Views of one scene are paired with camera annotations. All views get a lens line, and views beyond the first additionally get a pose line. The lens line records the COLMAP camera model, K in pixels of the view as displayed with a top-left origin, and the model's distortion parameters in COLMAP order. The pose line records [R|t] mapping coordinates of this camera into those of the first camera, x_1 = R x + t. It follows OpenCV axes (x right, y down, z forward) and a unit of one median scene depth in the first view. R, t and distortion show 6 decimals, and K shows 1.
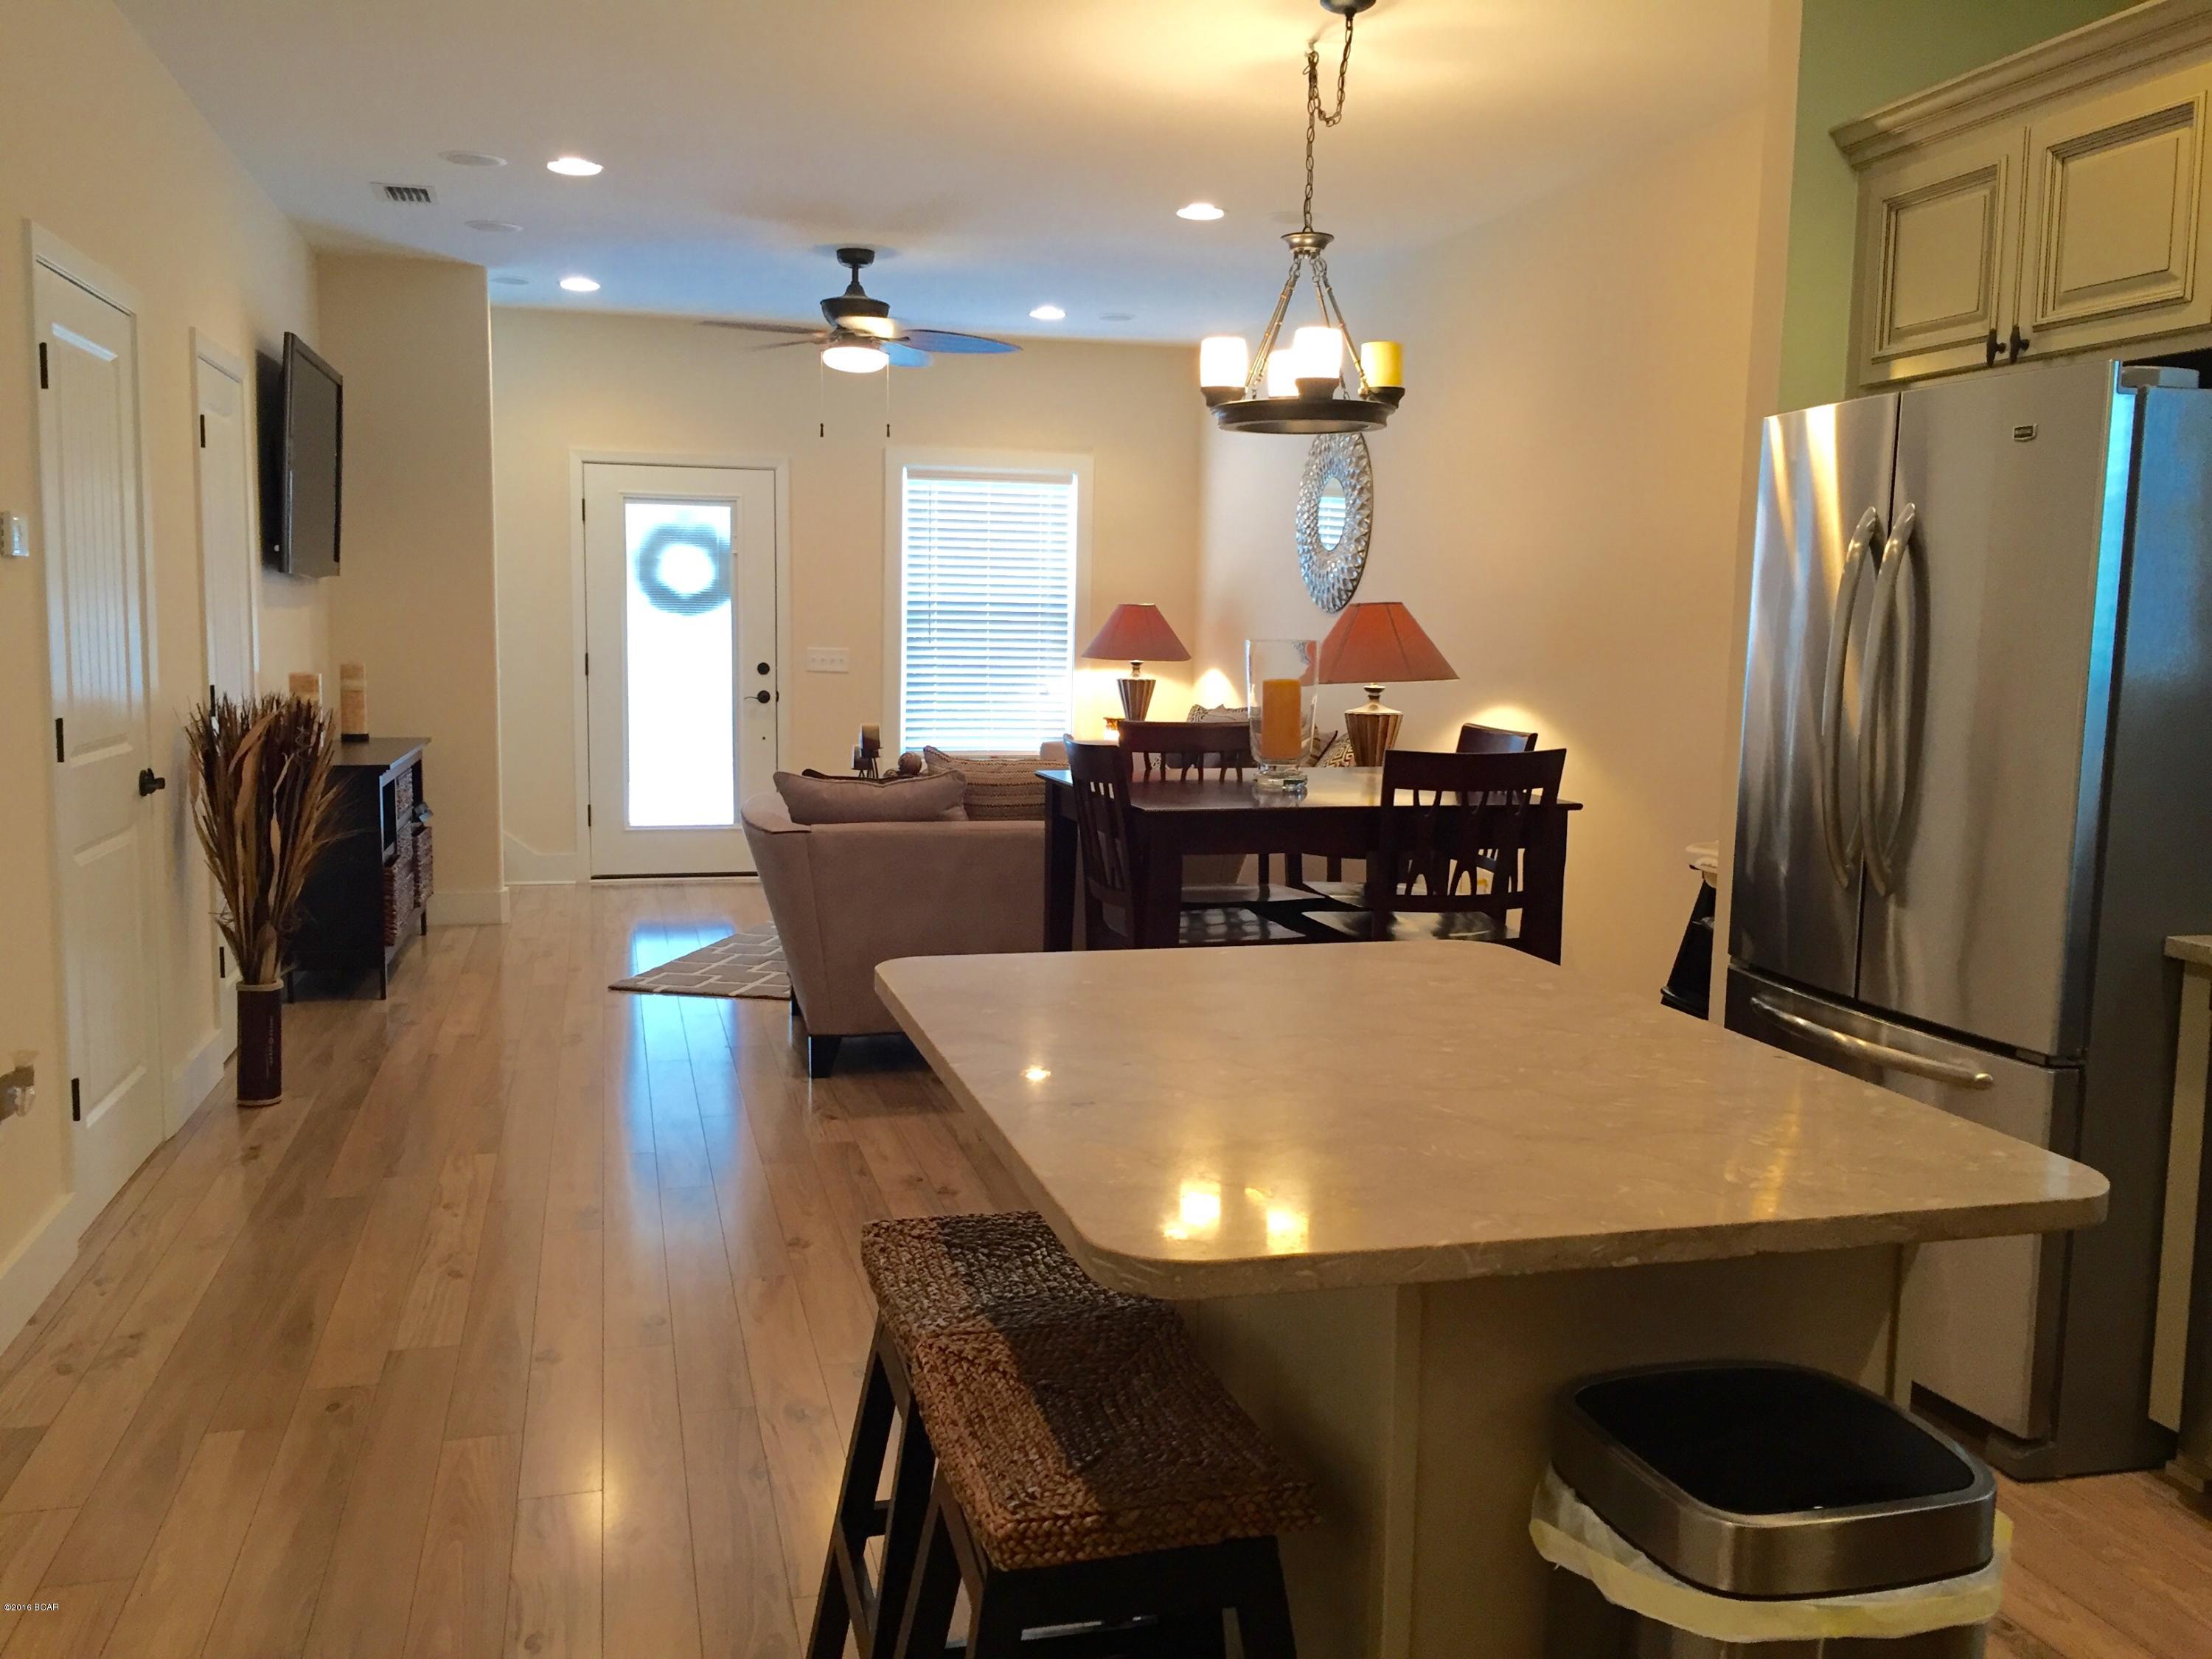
lens RADIAL K [[1872.7, 0, 1106.0], [0, 1872.7, 829.5], [0, 0, 1]] dist [0.013112, -0.000839]
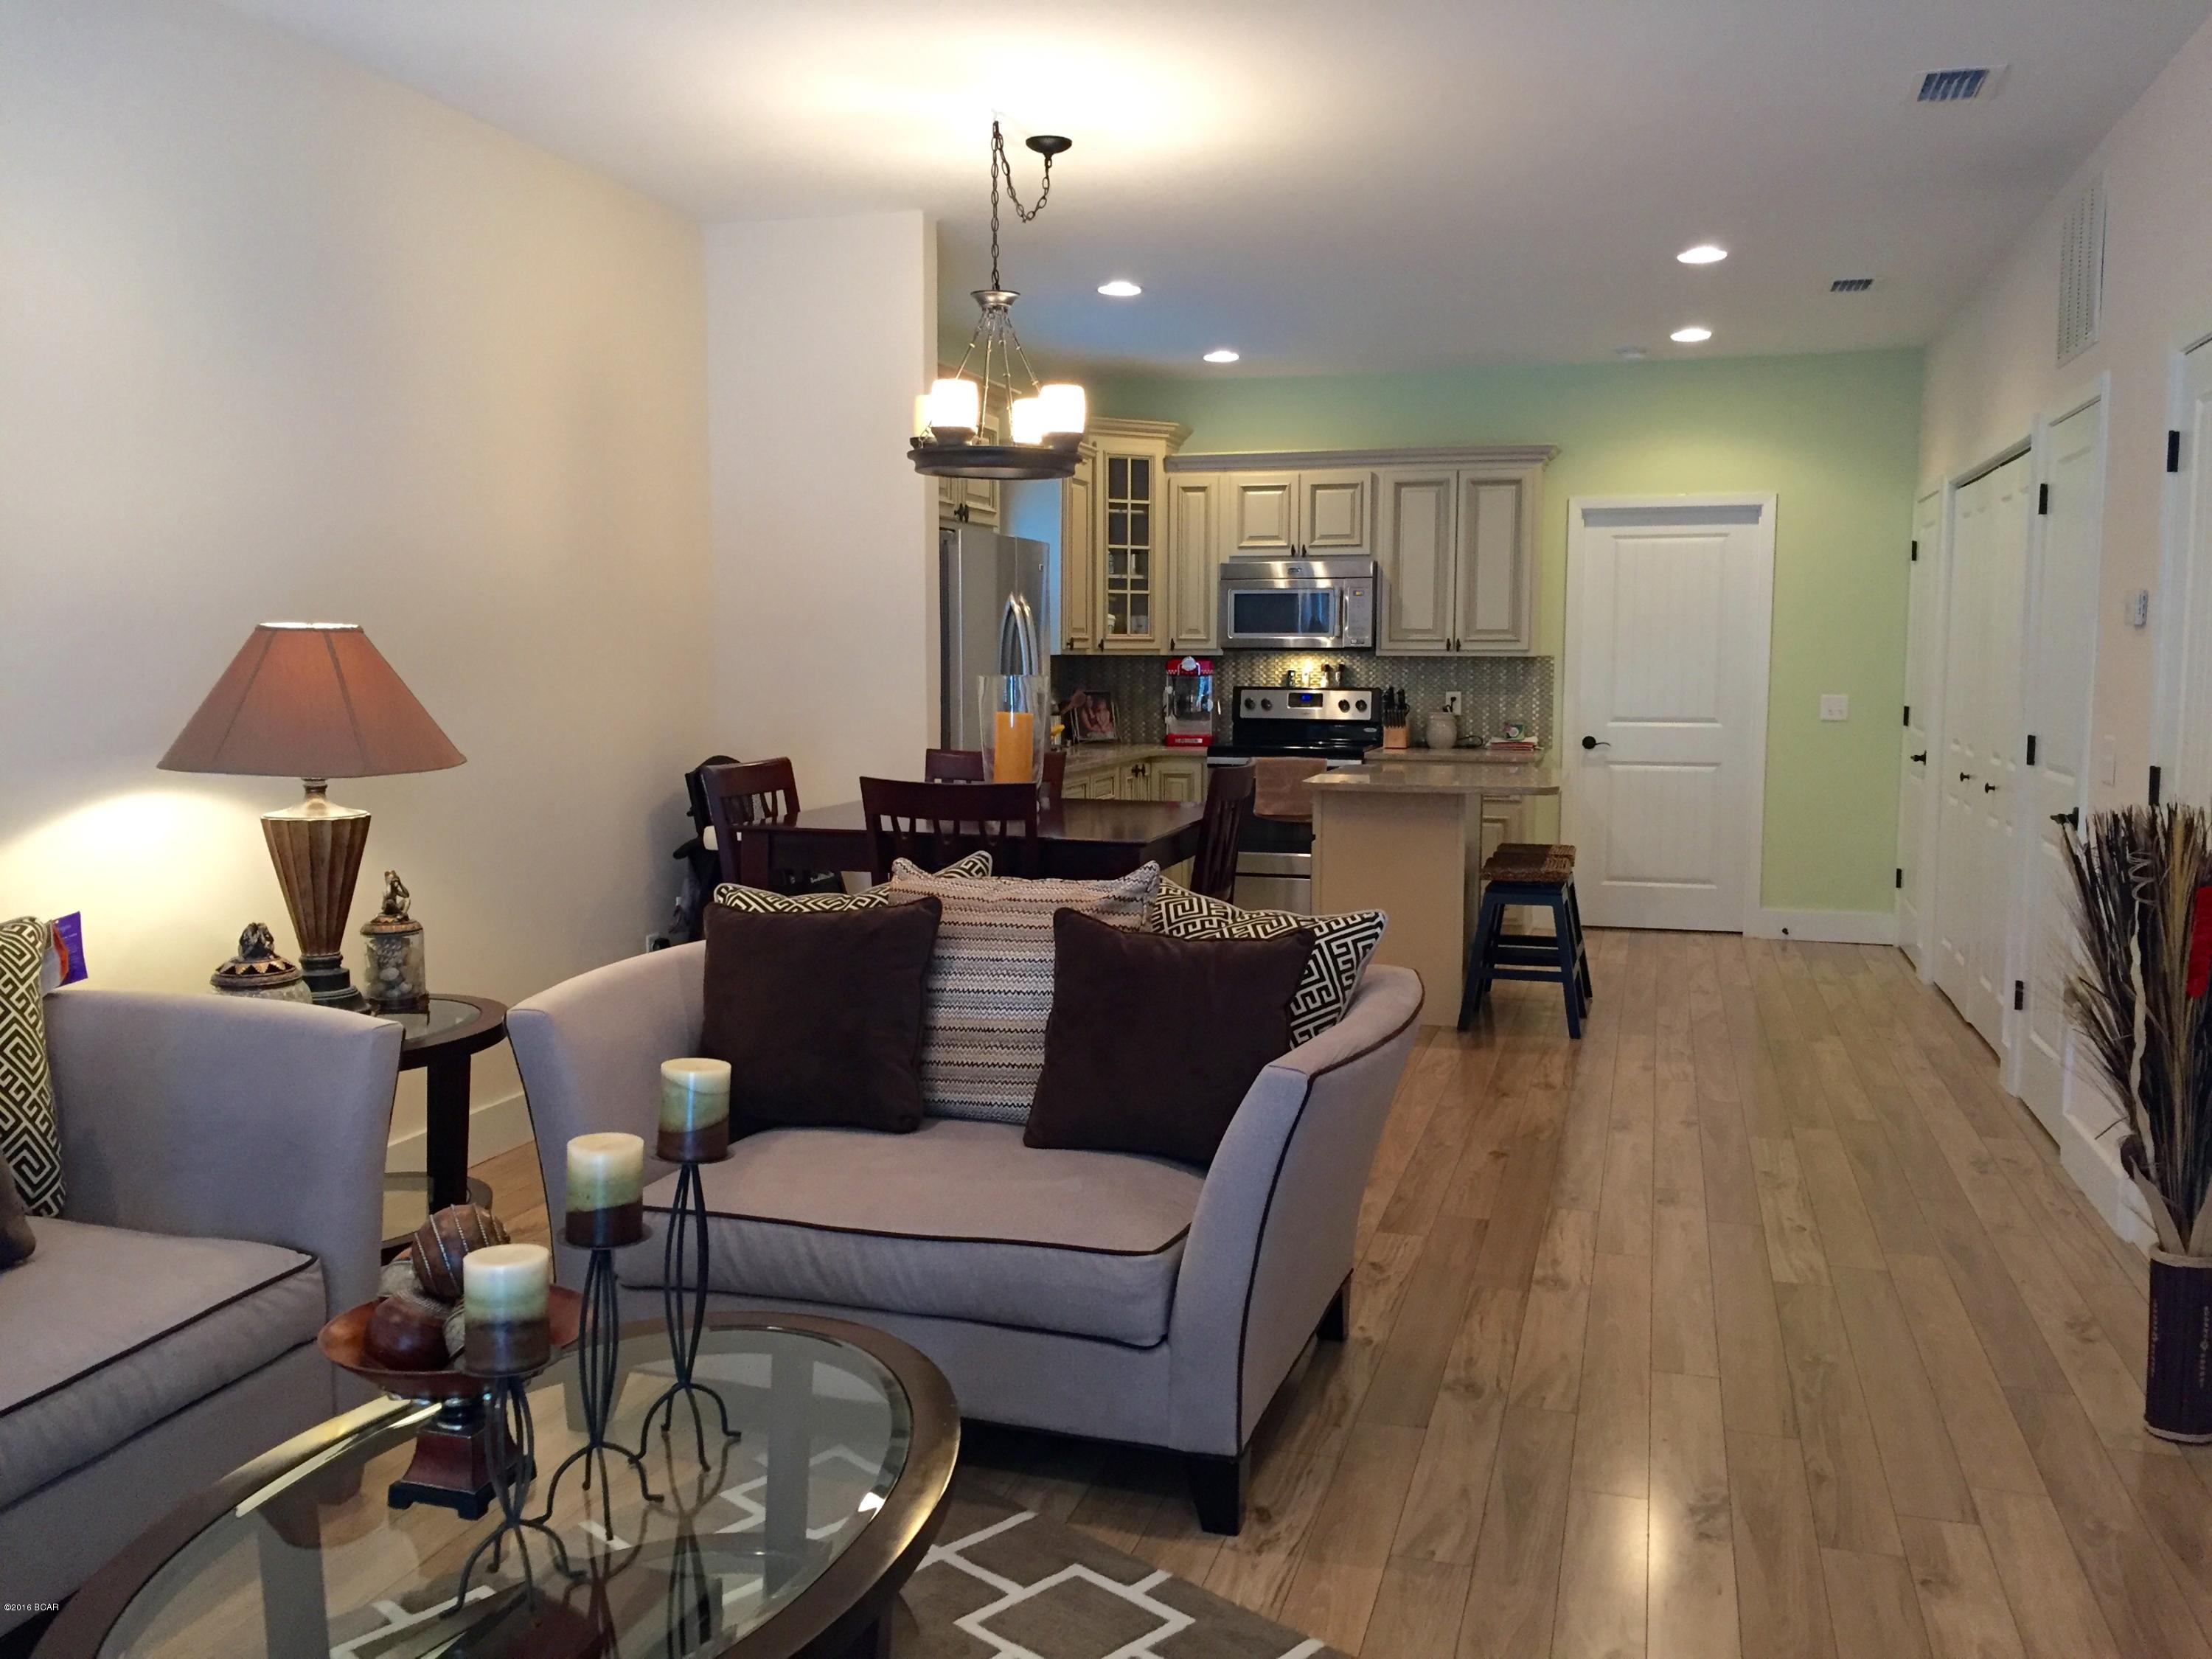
lens RADIAL K [[1872.7, 0, 1106.0], [0, 1872.7, 829.5], [0, 0, 1]] dist [0.013112, -0.000839]
pose [[-0.854417, -0.073657, 0.514341, -0.298229], [0.043904, 0.976126, 0.212720, -0.142000], [-0.517730, 0.204333, -0.830785, 1.116370]]
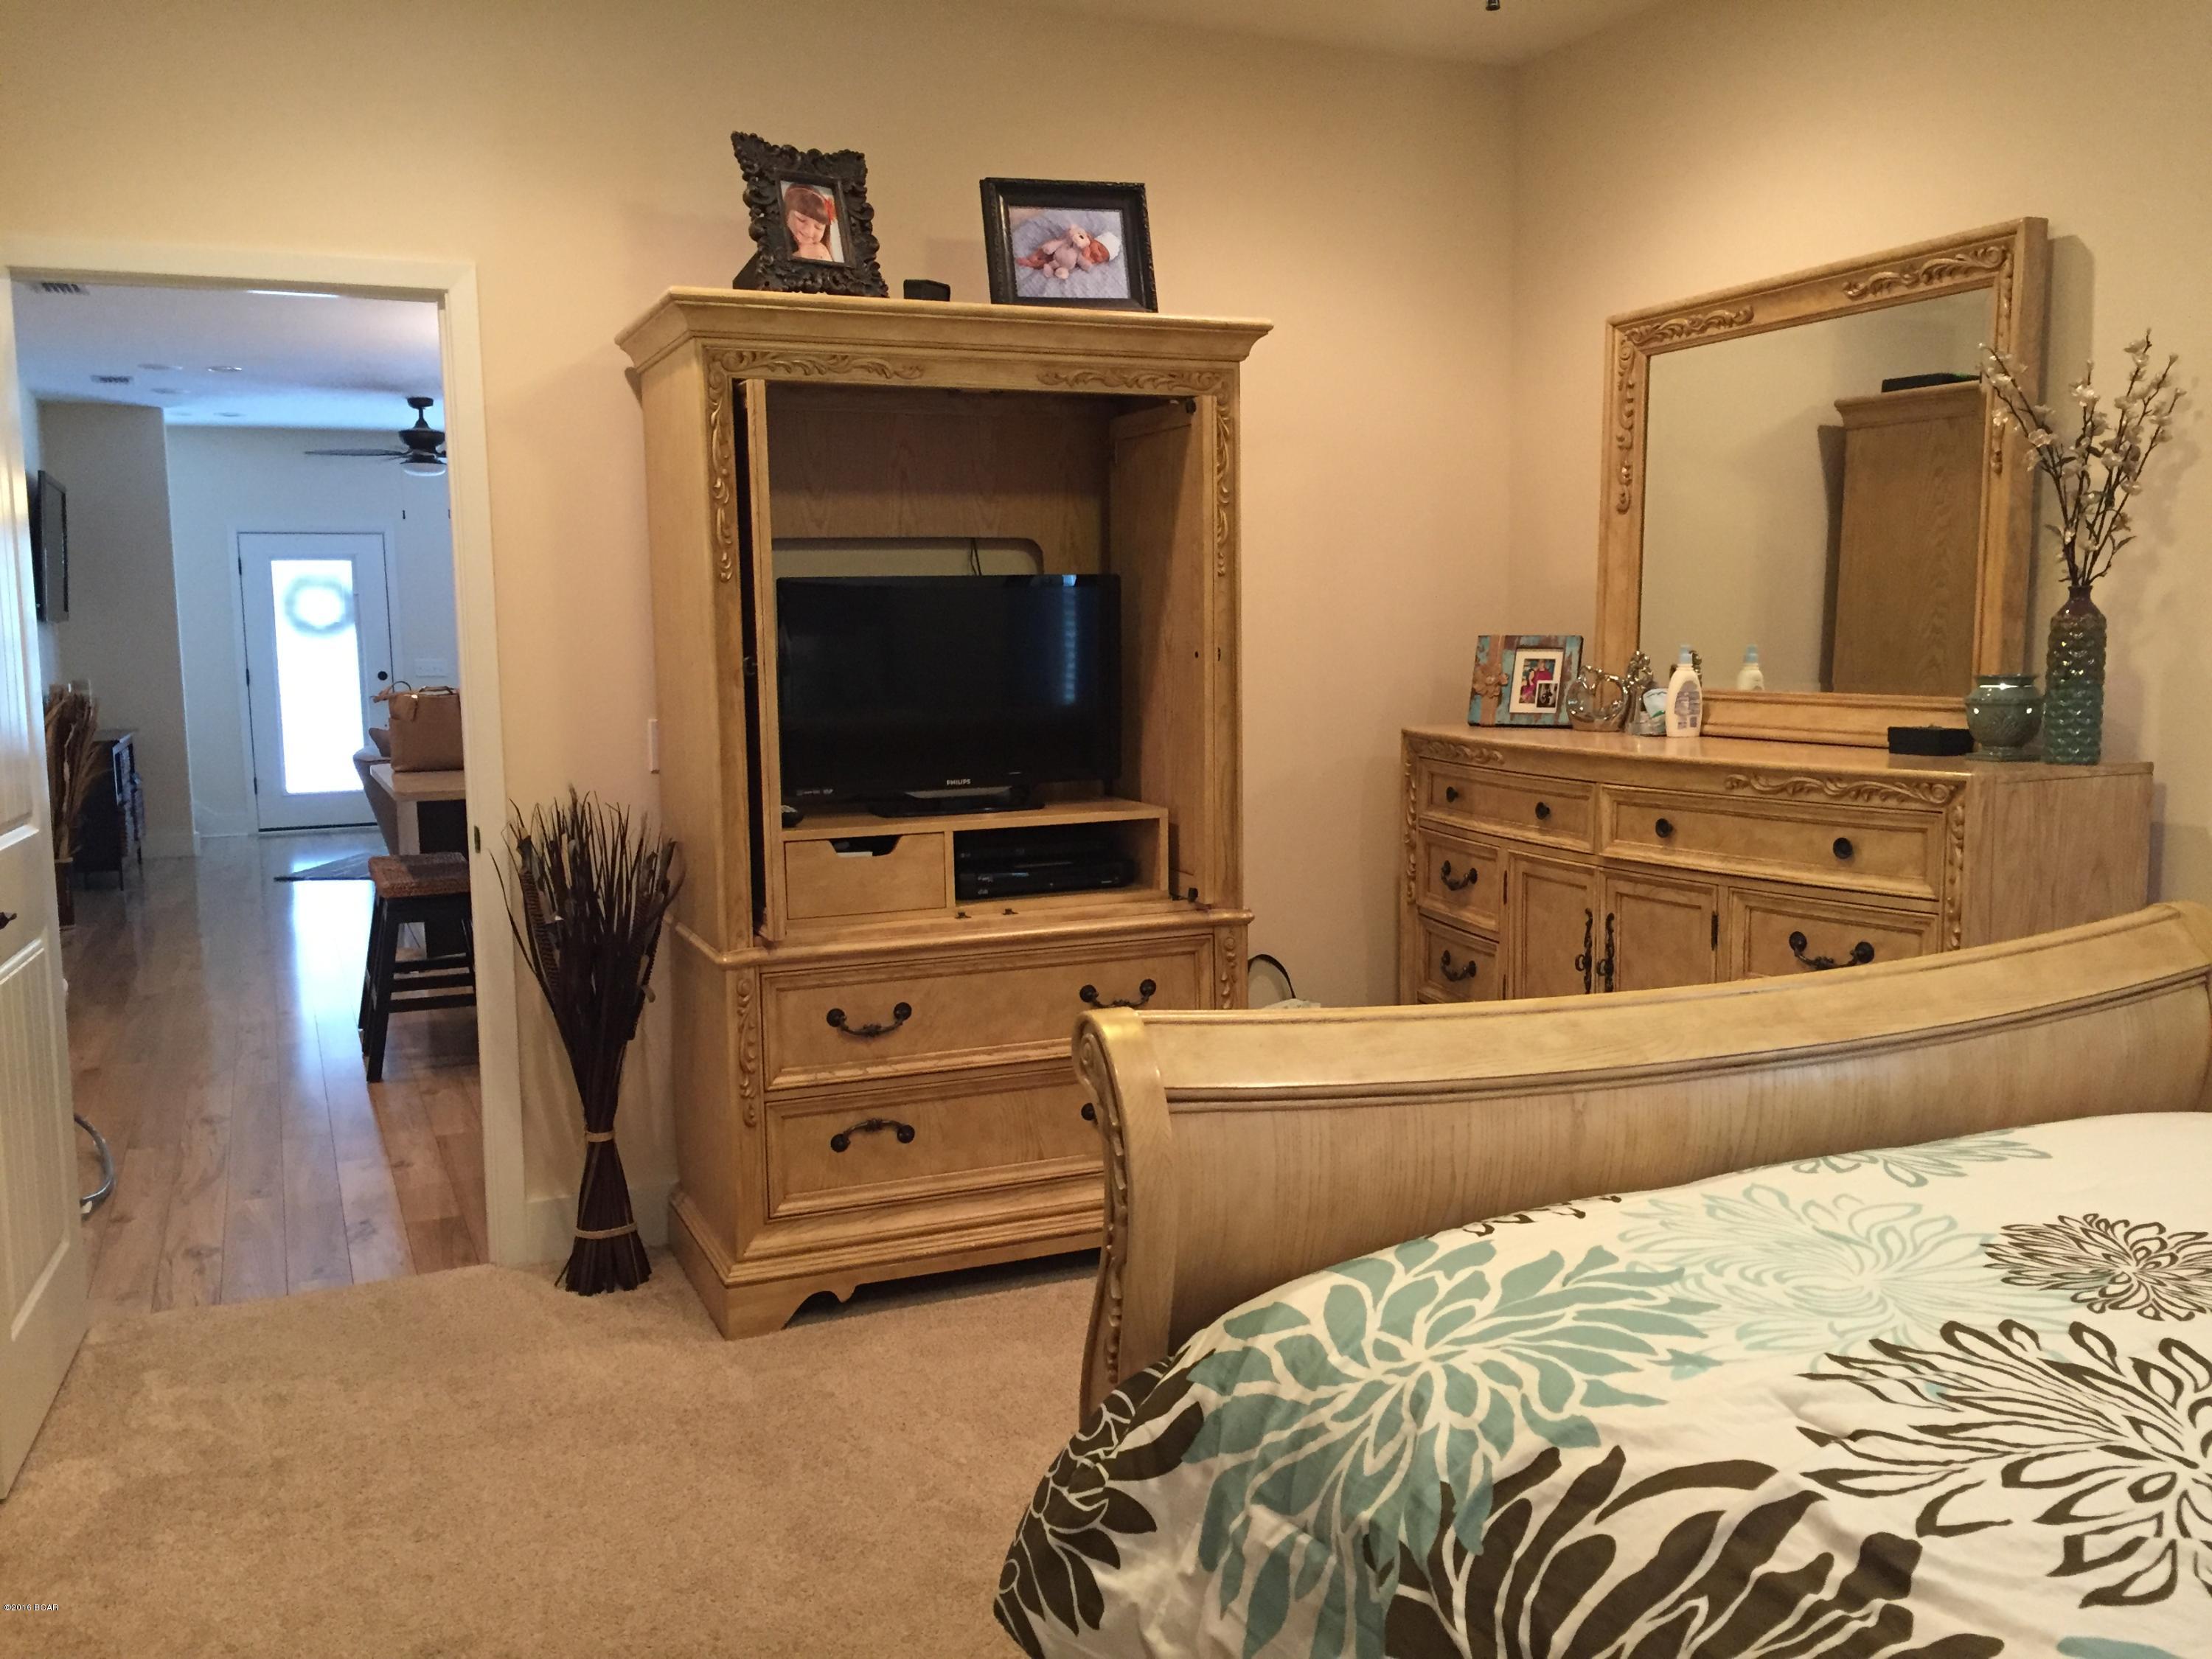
lens RADIAL K [[1887.3, 0, 1106.0], [0, 1887.3, 829.5], [0, 0, 1]] dist [-0.002098, -0.001011]
pose [[0.987386, -0.047585, 0.151014, 0.163474], [0.048086, 0.998843, 0.000336, 0.067113], [-0.150856, 0.006930, 0.988532, -0.583057]]
